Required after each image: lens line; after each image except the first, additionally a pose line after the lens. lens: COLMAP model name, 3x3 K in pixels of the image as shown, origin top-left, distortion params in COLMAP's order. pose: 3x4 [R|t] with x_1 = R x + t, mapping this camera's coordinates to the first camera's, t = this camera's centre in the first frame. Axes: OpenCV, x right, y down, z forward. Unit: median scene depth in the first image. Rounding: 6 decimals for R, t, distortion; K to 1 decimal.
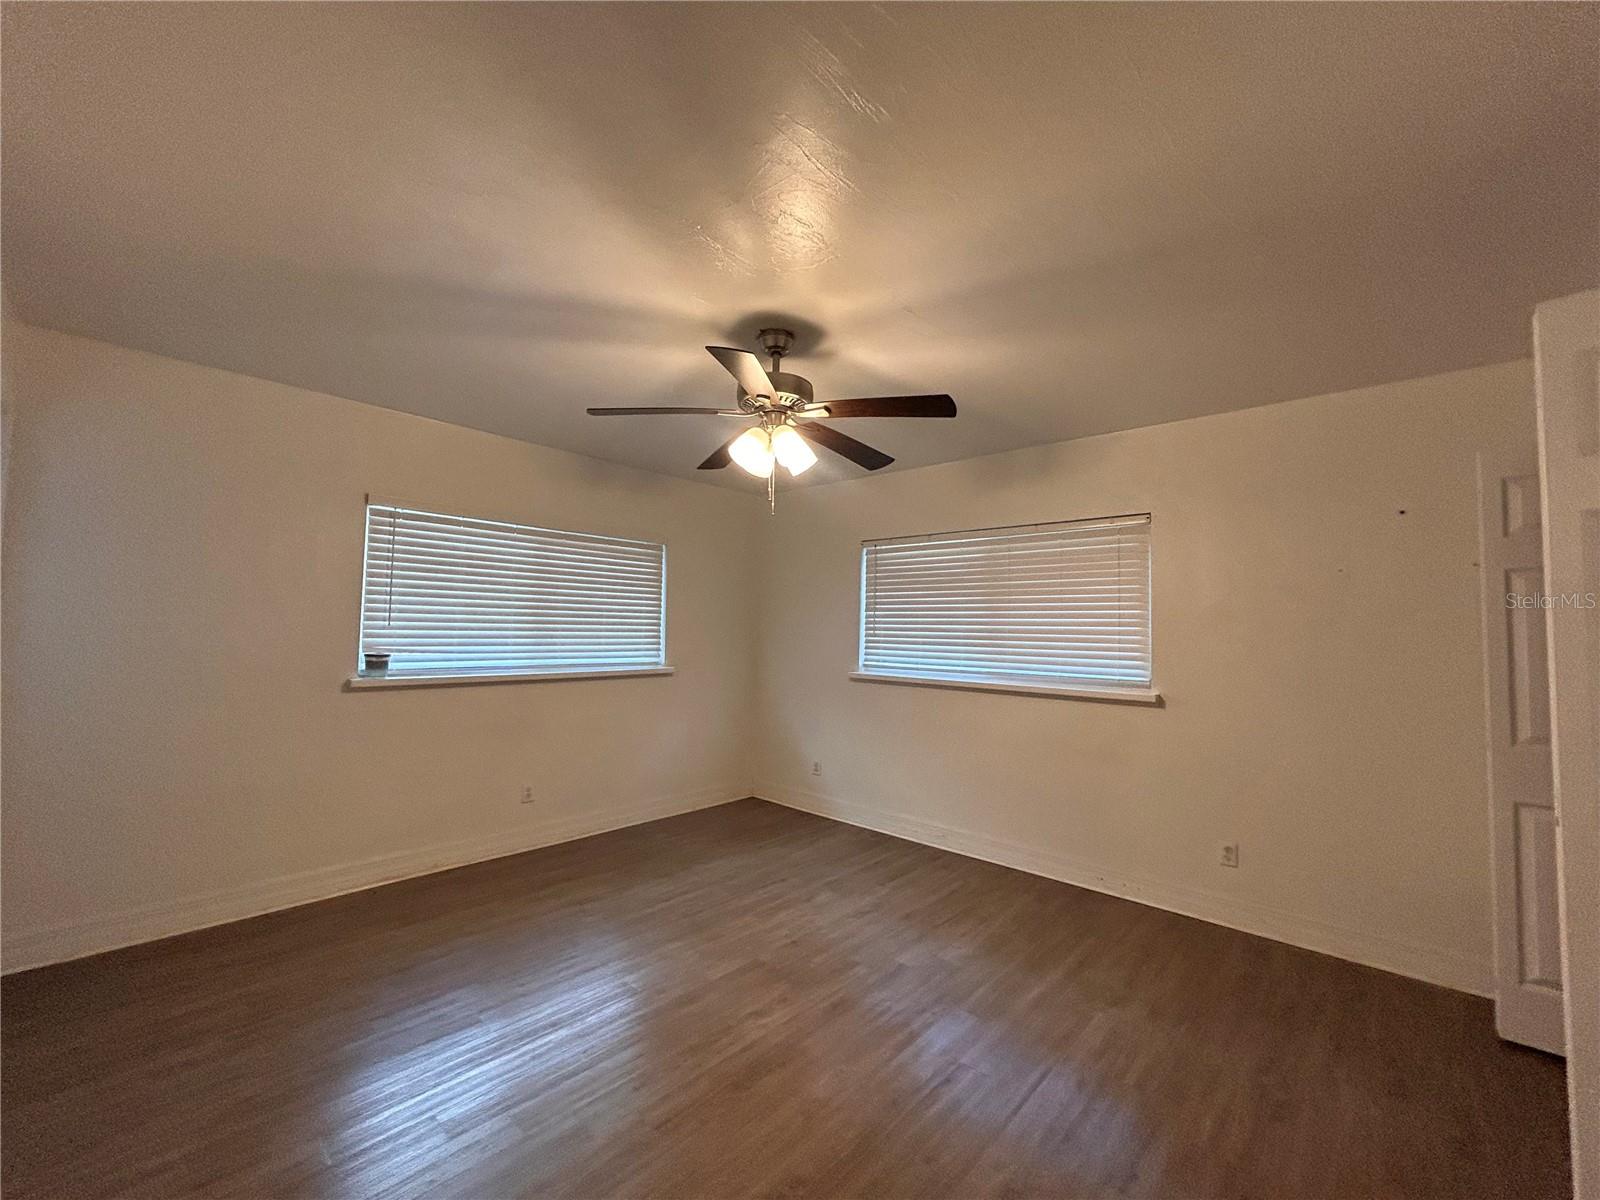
lens RADIAL K [[642.8, 0, 795.2], [0, 642.8, 599.3], [0, 0, 1]] dist [0.000901, 0.000054]
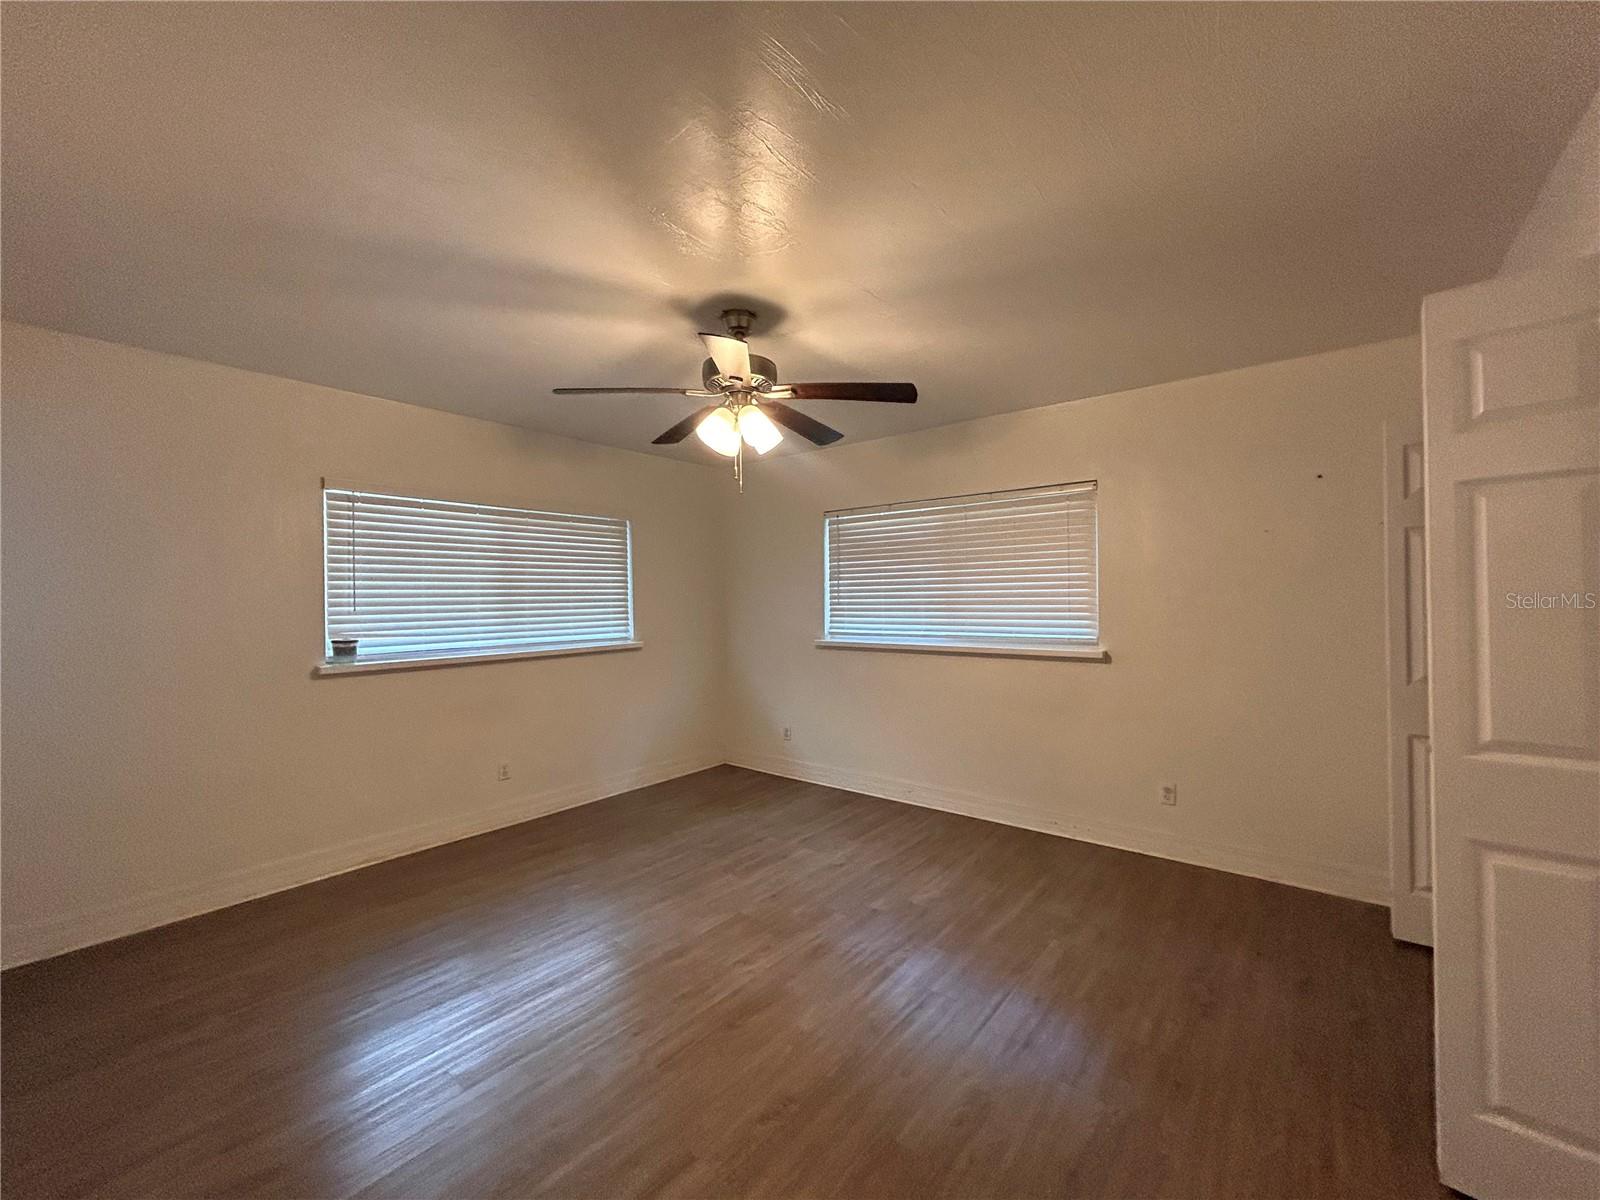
lens RADIAL K [[639.2, 0, 797.3], [0, 639.2, 599.4], [0, 0, 1]] dist [-0.000882, -0.000025]
pose [[0.997538, -0.032534, 0.062122, -0.011905], [0.029429, 0.998302, 0.050262, -0.007831], [-0.063651, -0.048310, 0.996802, -0.030373]]
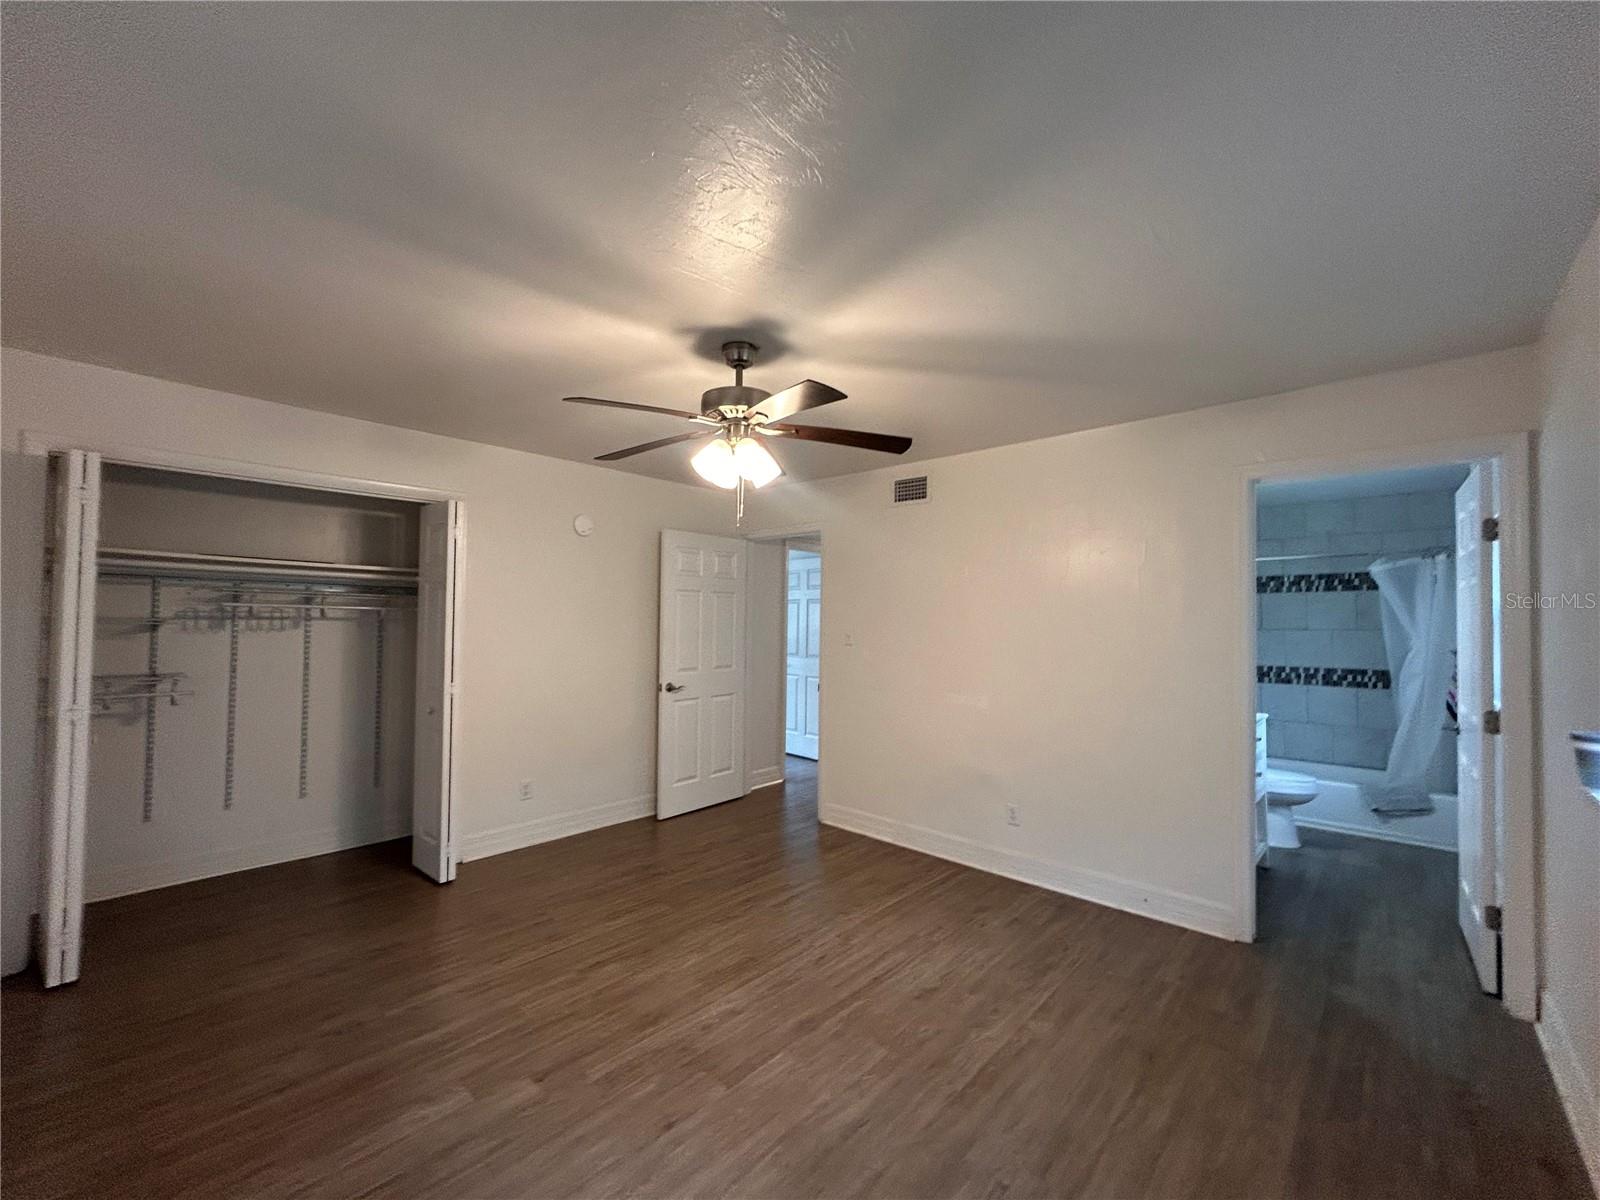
lens RADIAL K [[639.2, 0, 797.3], [0, 639.2, 599.4], [0, 0, 1]] dist [-0.000882, -0.000025]
pose [[-0.999502, -0.030691, 0.007386, -0.110666], [-0.031202, 0.996017, -0.083528, 0.050542], [-0.004793, -0.083717, -0.996478, 1.566270]]
